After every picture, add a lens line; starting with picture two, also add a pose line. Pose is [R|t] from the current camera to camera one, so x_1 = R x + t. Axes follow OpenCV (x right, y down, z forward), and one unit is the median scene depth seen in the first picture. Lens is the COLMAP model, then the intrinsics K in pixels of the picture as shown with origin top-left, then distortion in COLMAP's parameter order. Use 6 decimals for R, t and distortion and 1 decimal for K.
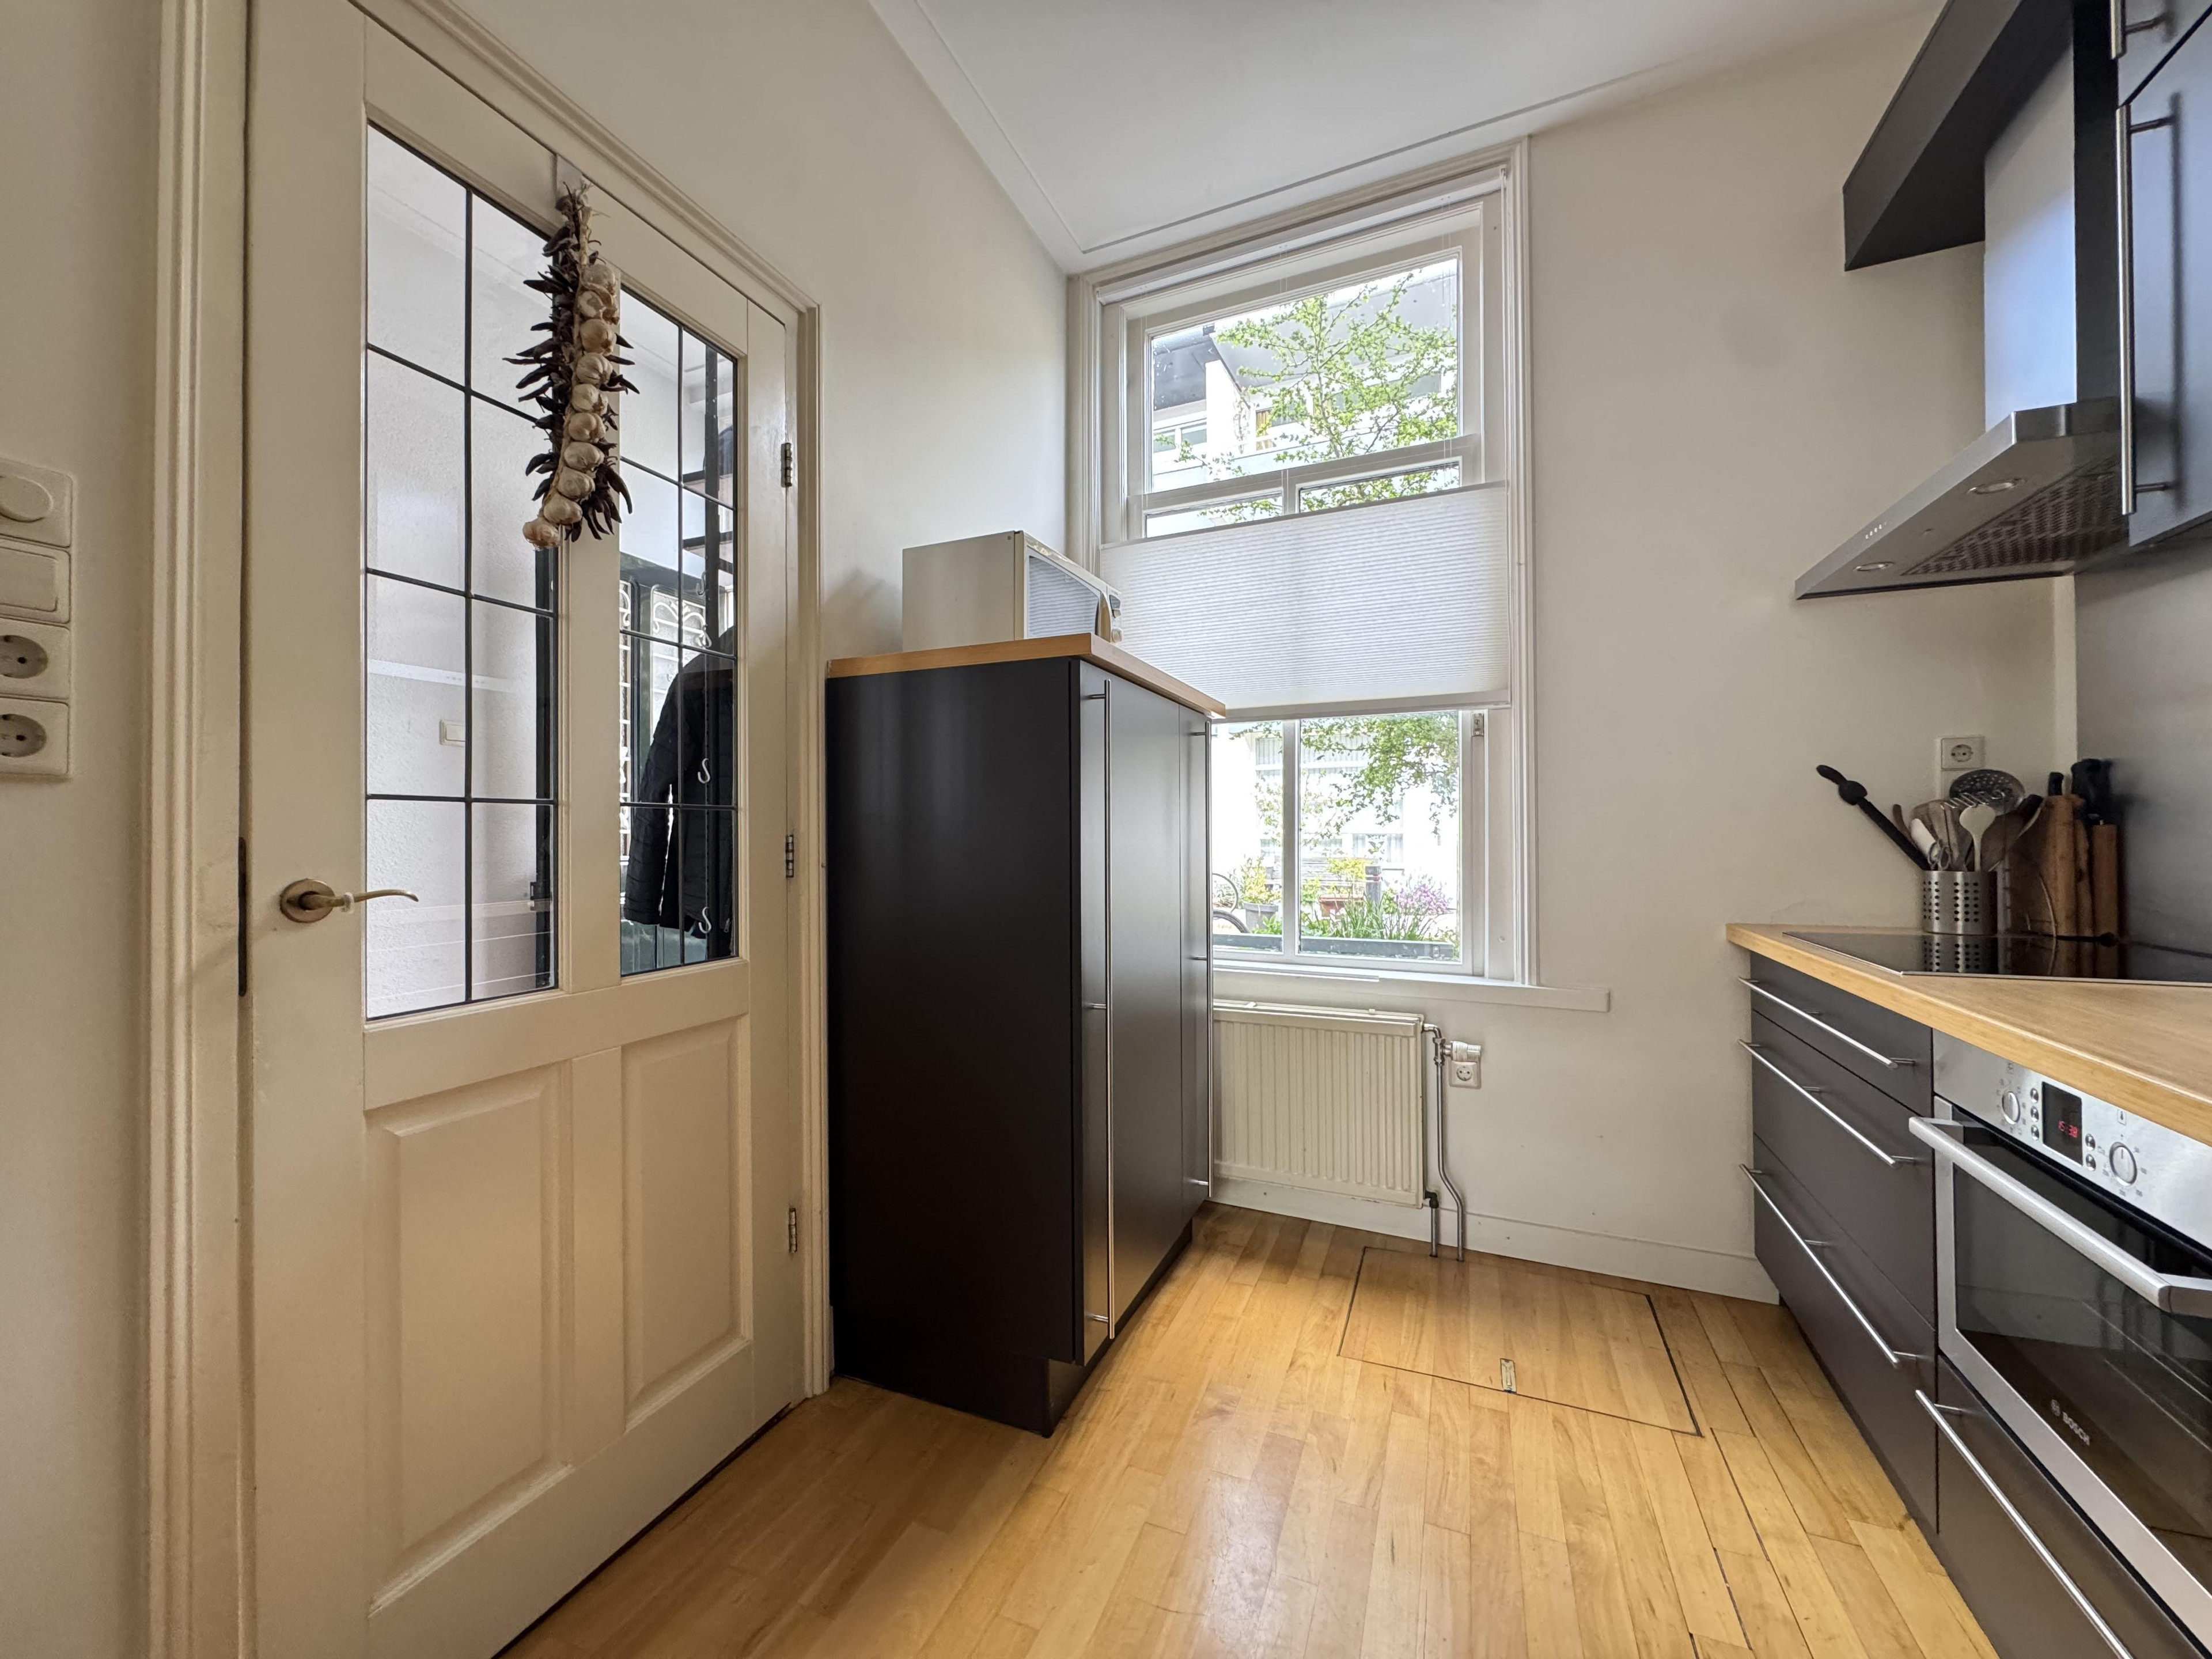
lens RADIAL K [[880.2, 0, 1105.7], [0, 880.2, 830.7], [0, 0, 1]] dist [-0.002717, 0.000387]
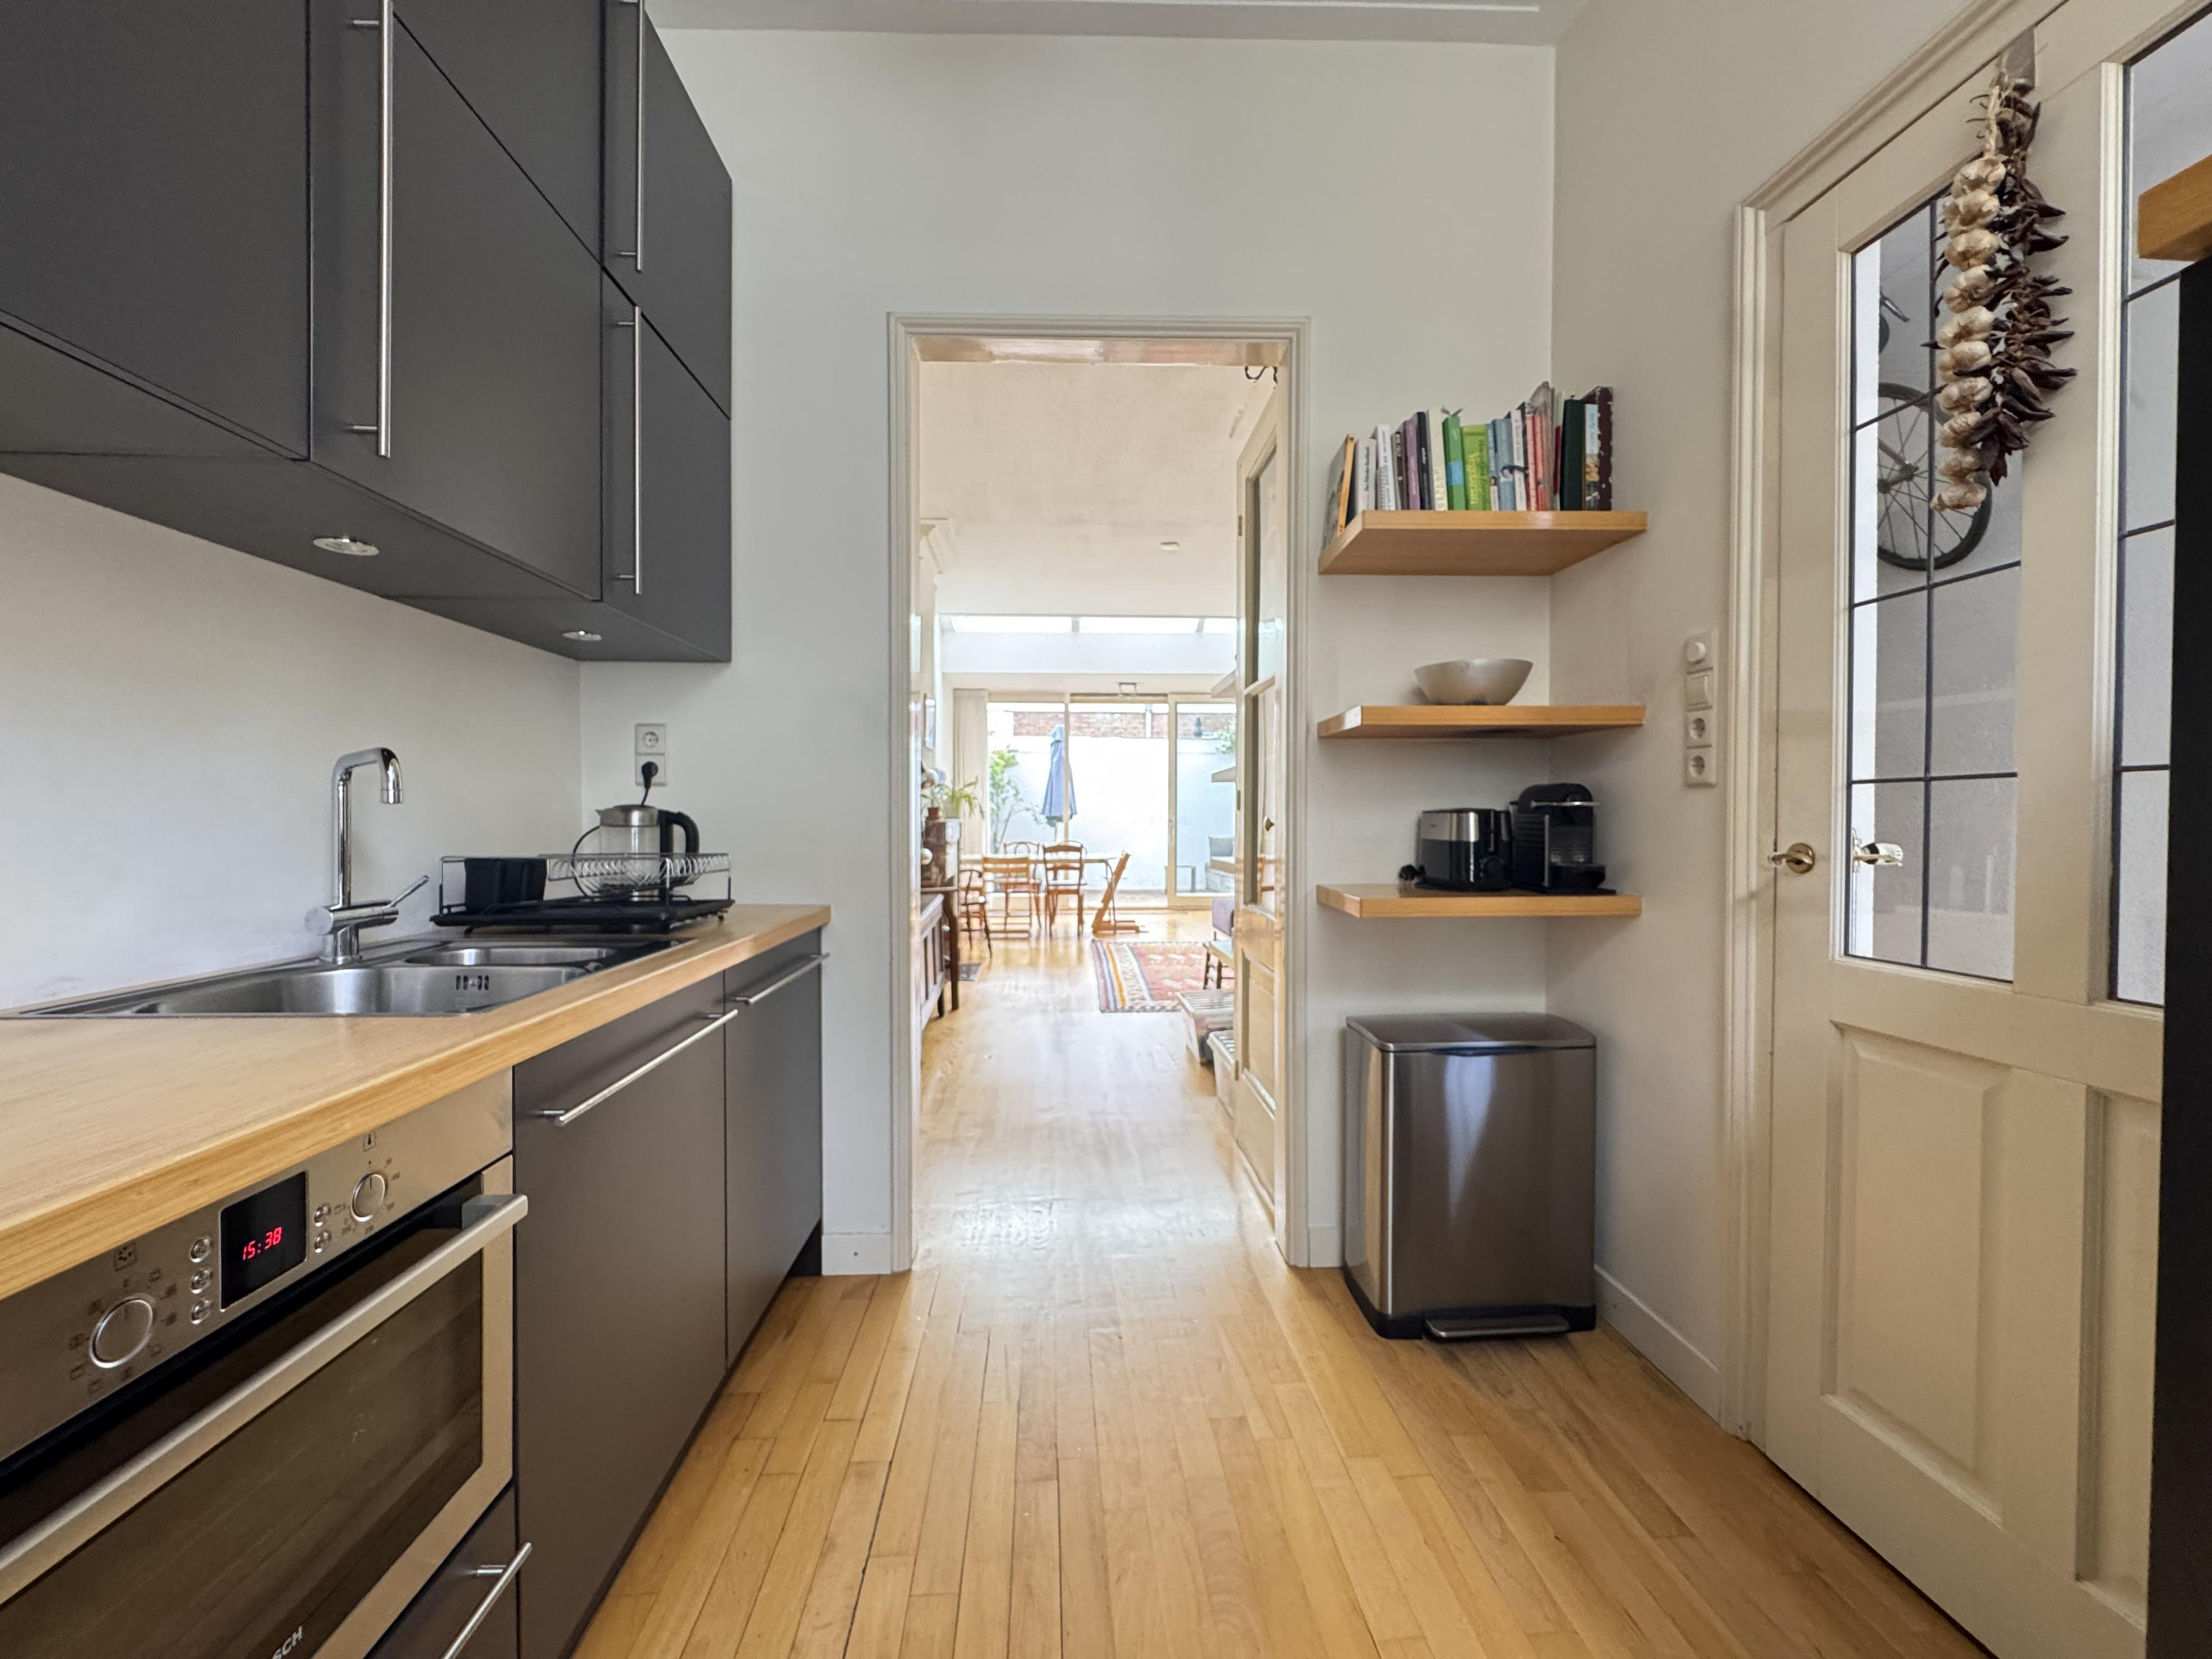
lens RADIAL K [[877.9, 0, 1106.0], [0, 877.9, 829.5], [0, 0, 1]] dist [-0.002361, -0.000076]
pose [[-0.896185, 0.009162, -0.443585, 0.441011], [0.006062, 0.999946, 0.008405, 0.007540], [0.443639, 0.004843, -0.896193, 1.039161]]
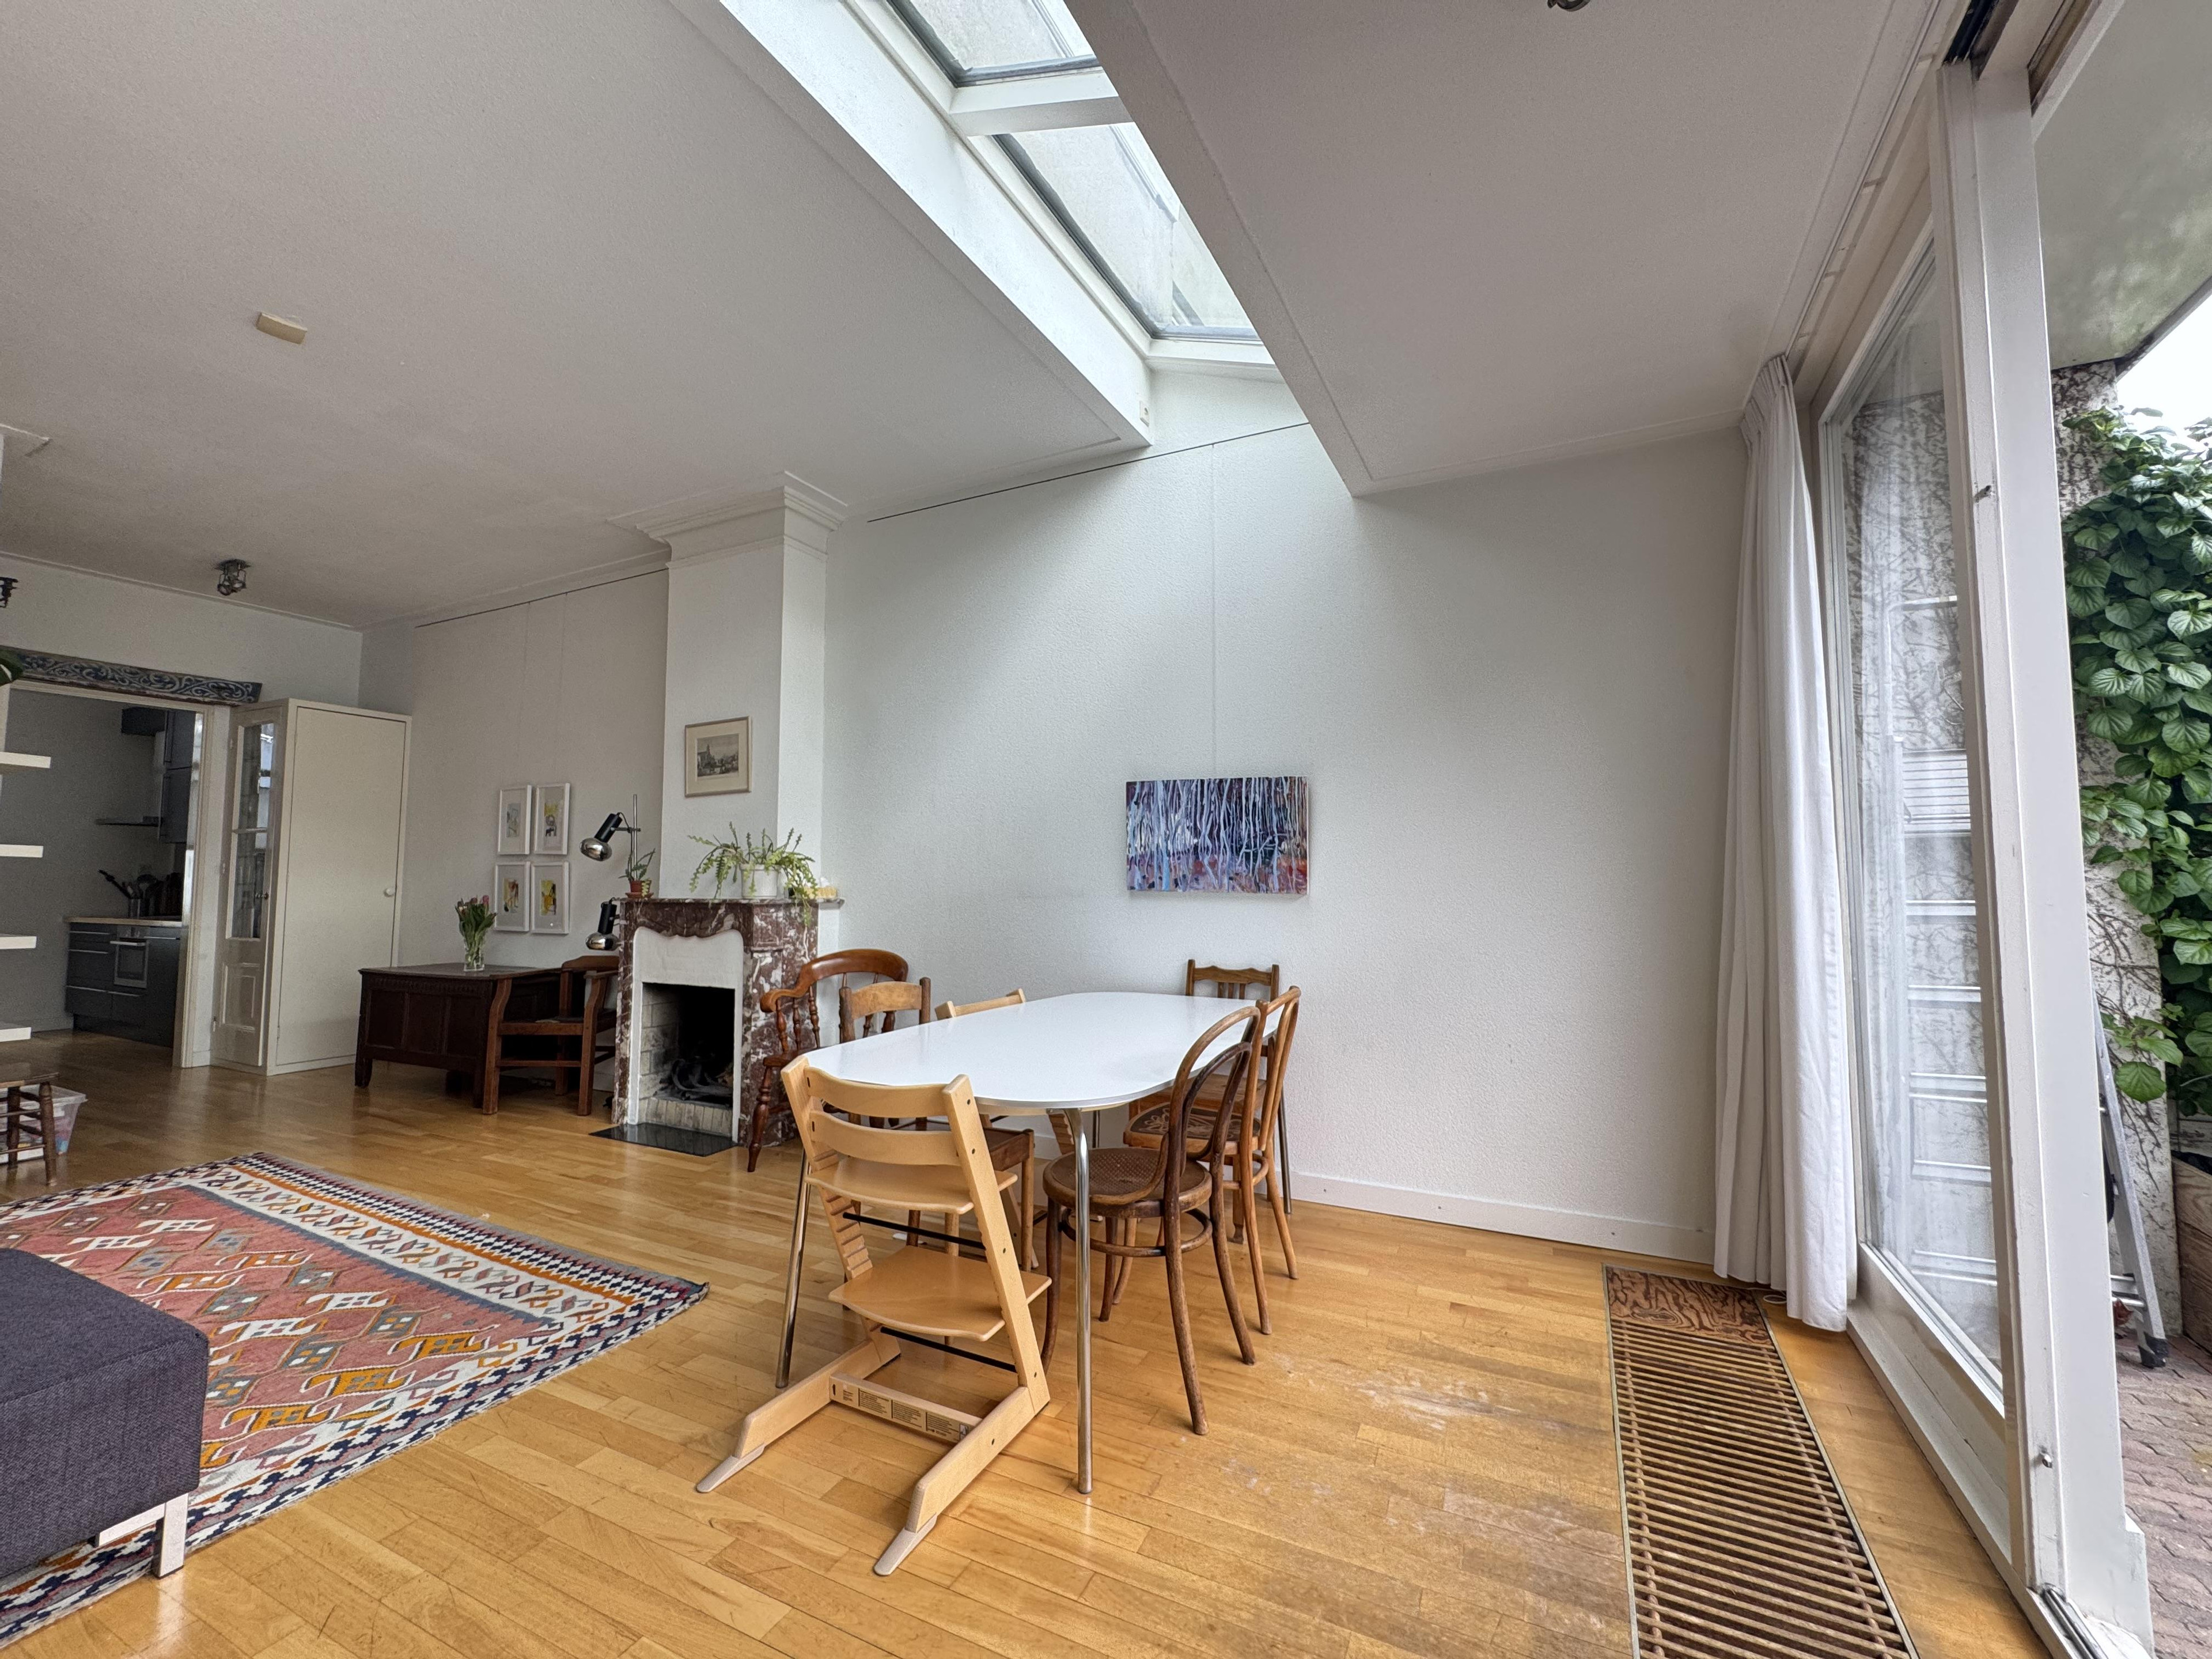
lens RADIAL K [[880.2, 0, 1105.7], [0, 880.2, 830.7], [0, 0, 1]] dist [-0.002717, 0.000387]
pose [[0.049602, 0.072181, 0.996157, -3.058173], [-0.012095, 0.997355, -0.071666, -0.033848], [-0.998696, -0.008494, 0.050344, -3.907201]]
